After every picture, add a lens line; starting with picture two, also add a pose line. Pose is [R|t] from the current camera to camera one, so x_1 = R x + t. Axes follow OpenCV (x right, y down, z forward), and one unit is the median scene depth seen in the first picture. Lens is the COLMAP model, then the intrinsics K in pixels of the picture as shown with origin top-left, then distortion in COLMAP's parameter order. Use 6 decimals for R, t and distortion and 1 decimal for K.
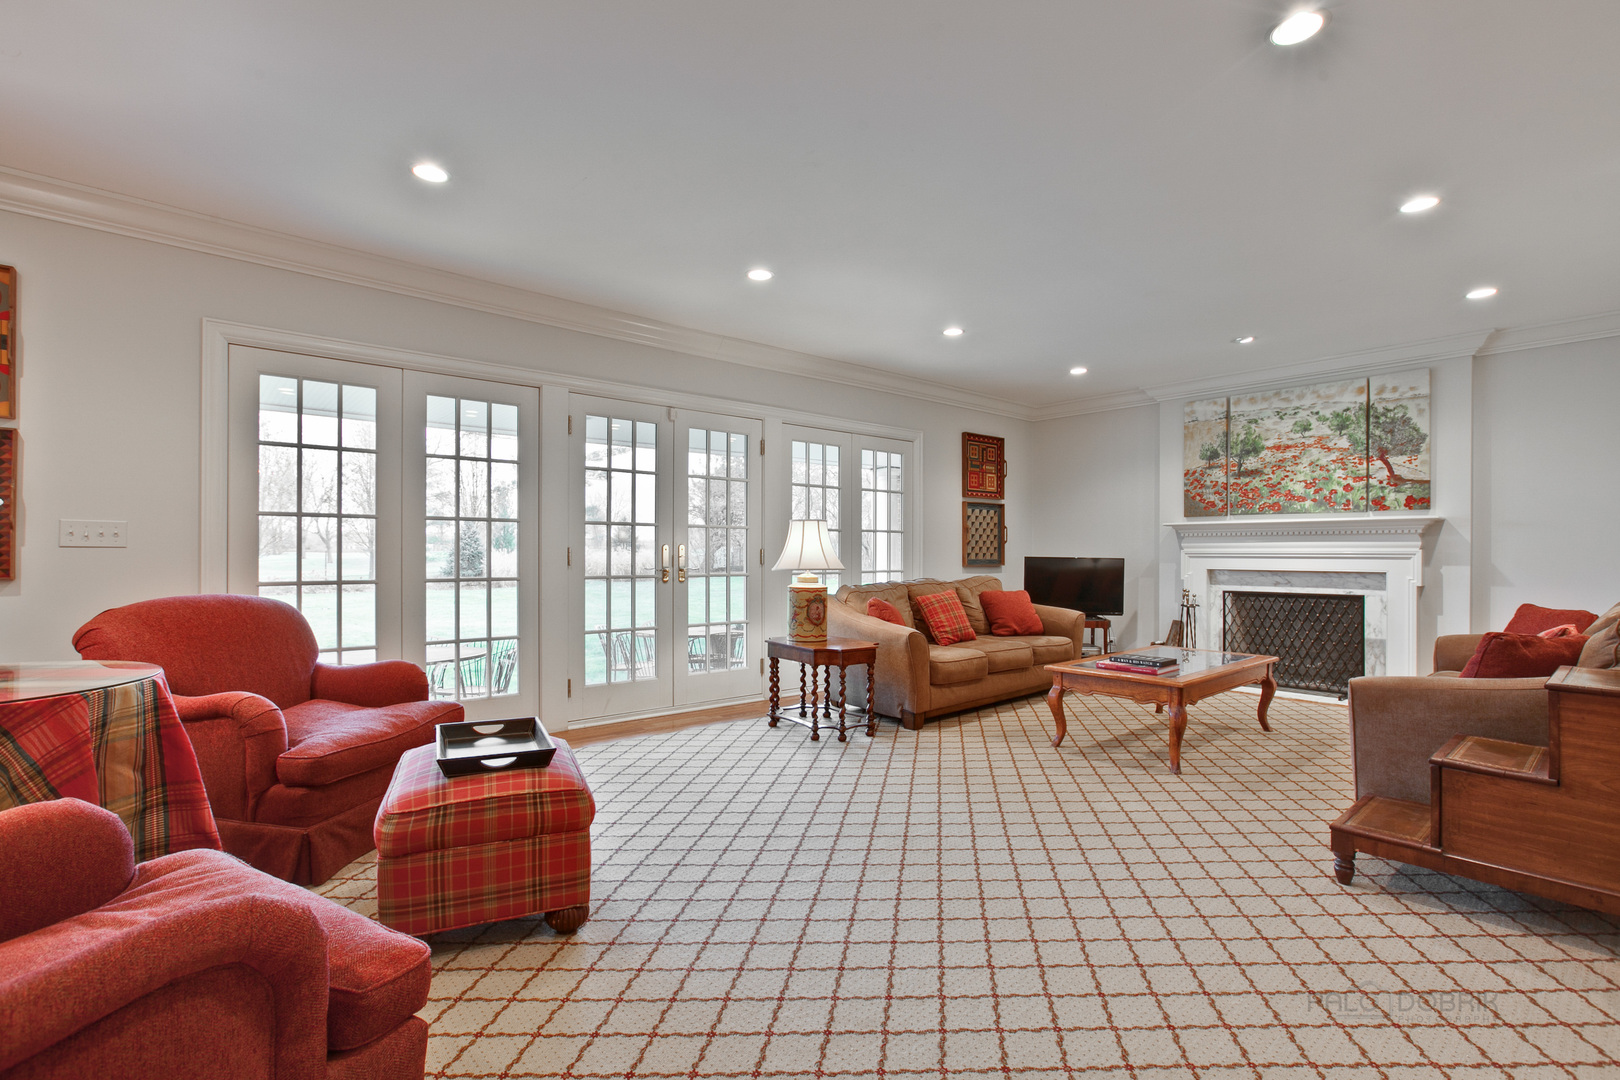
lens RADIAL K [[767.4, 0, 817.9], [0, 767.4, 544.0], [0, 0, 1]] dist [0.000113, 0.000451]
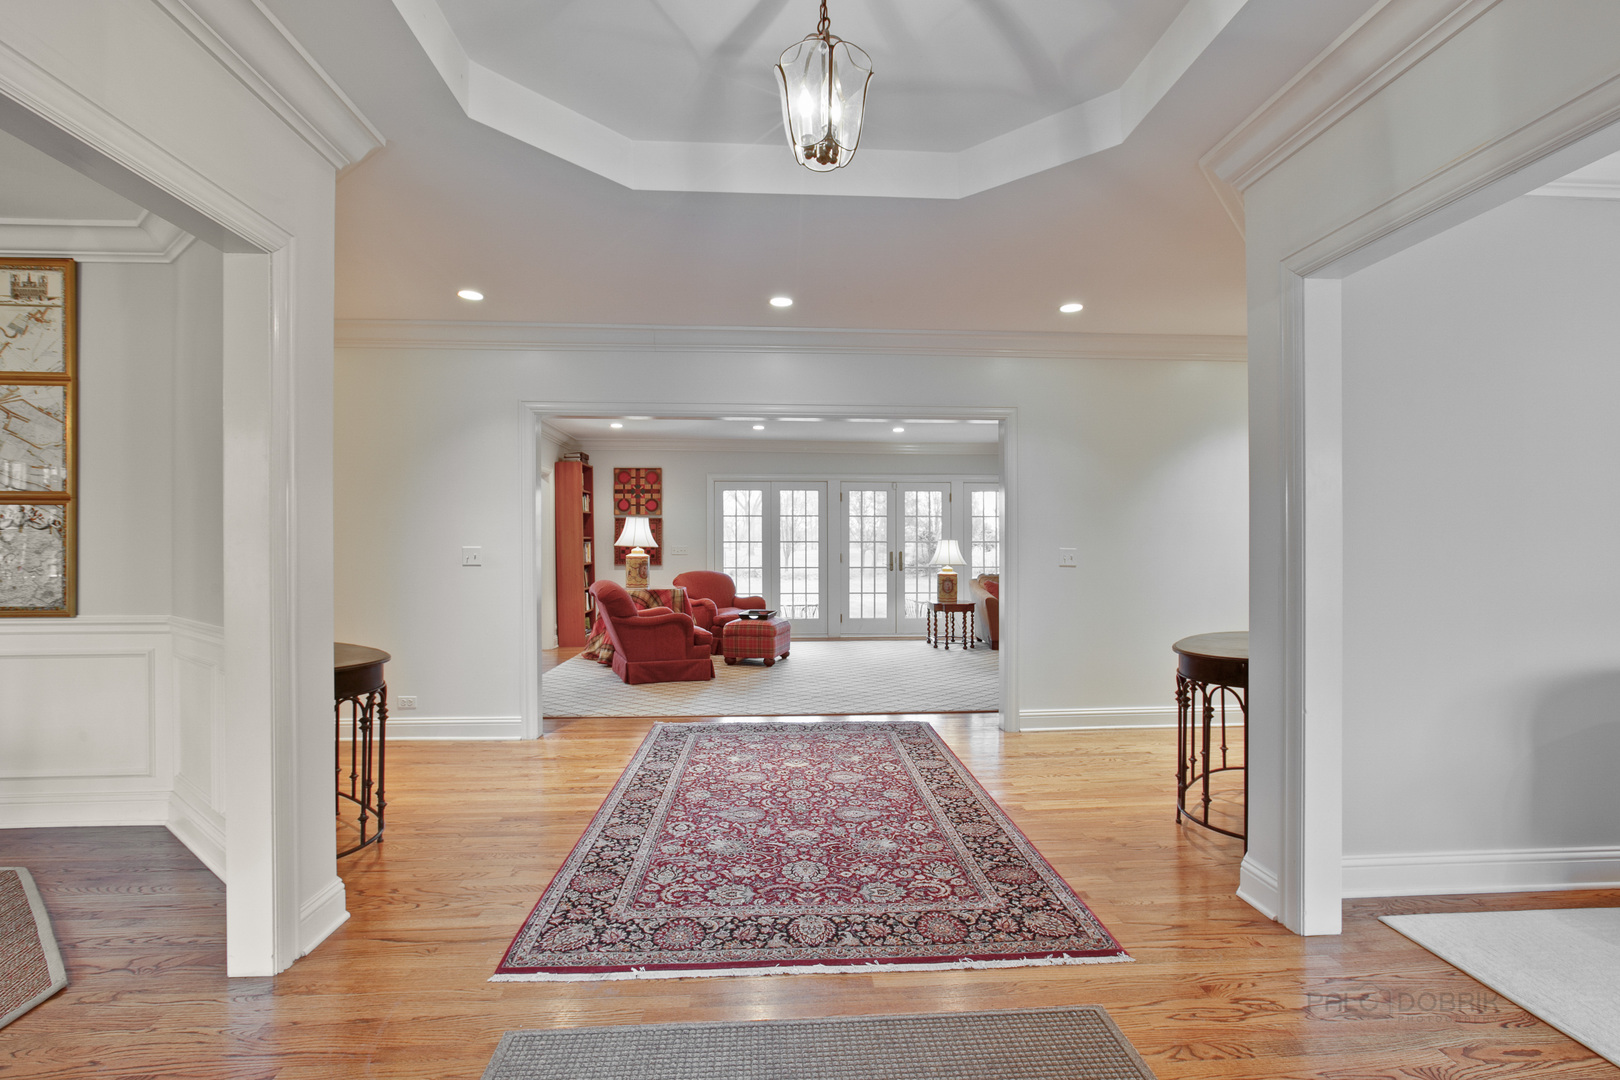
lens RADIAL K [[753.8, 0, 799.8], [0, 753.8, 531.6], [0, 0, 1]] dist [-0.043723, 0.024086]
pose [[0.795117, -0.023900, -0.605985, 0.994420], [0.008046, 0.999551, -0.028865, 0.003066], [0.606402, 0.018076, 0.794952, -0.862655]]
